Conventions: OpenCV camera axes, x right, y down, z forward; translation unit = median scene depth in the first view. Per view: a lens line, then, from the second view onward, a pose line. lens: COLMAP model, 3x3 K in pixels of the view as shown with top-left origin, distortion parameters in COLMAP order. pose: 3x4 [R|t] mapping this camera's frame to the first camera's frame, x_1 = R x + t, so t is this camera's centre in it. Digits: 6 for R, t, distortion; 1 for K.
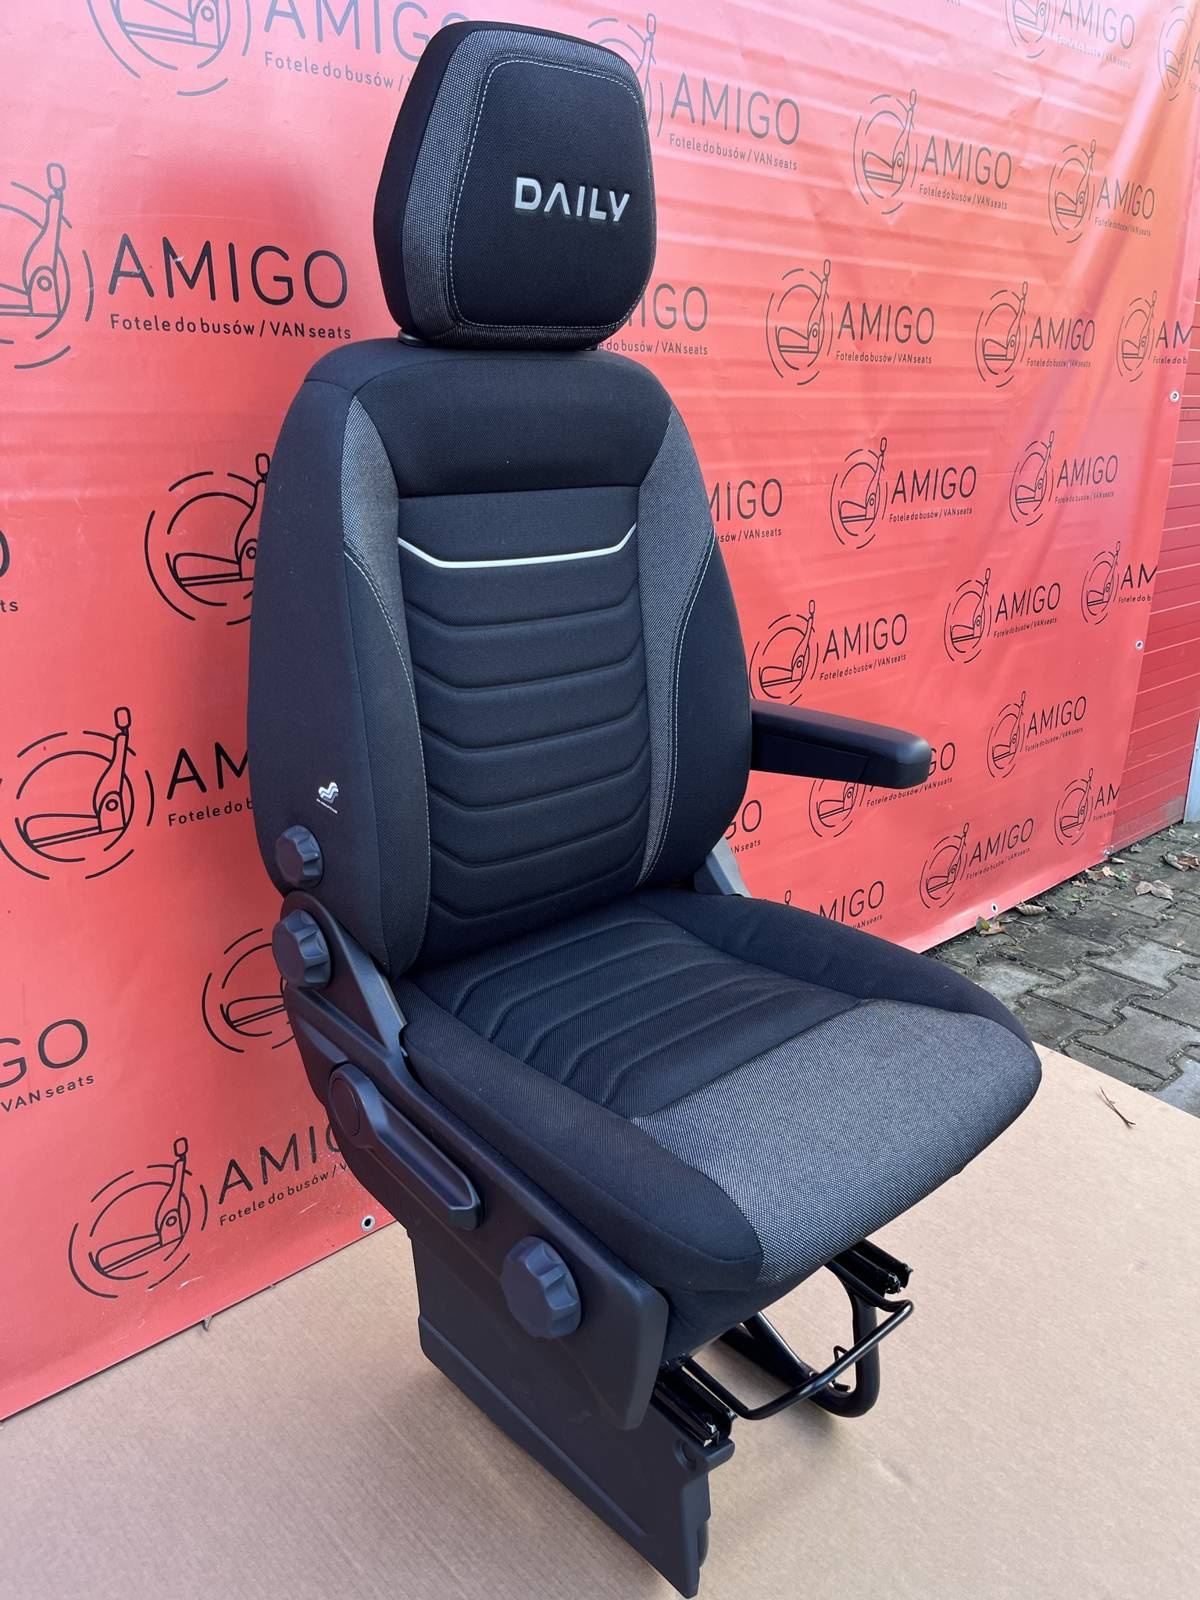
lens RADIAL K [[1235.0, 0, 601.0], [0, 1235.0, 794.3], [0, 0, 1]] dist [0.031948, -0.070763]
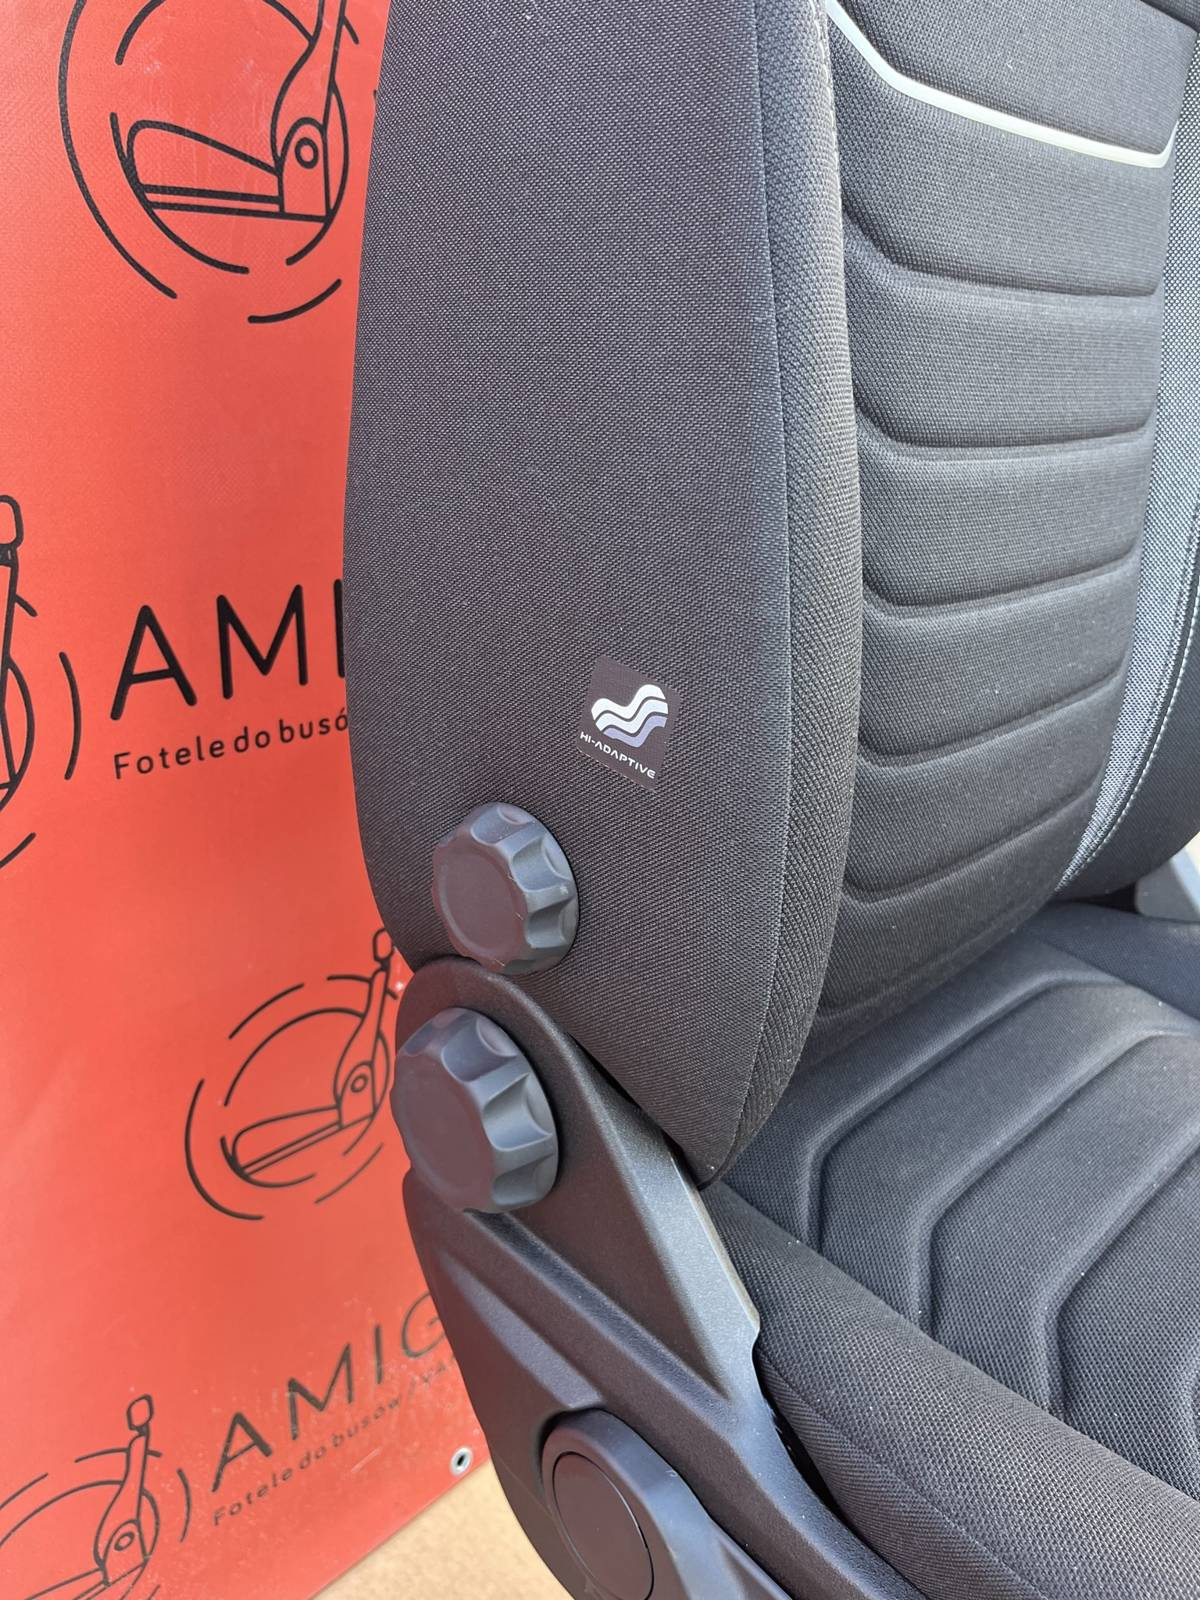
lens RADIAL K [[1235.0, 0, 592.4], [0, 1235.0, 797.9], [0, 0, 1]] dist [0.031948, -0.070763]
pose [[0.998114, 0.014478, 0.059656, -0.207471], [-0.018492, 0.997562, 0.067298, -0.001239], [-0.058536, -0.068275, 0.995948, 0.554700]]
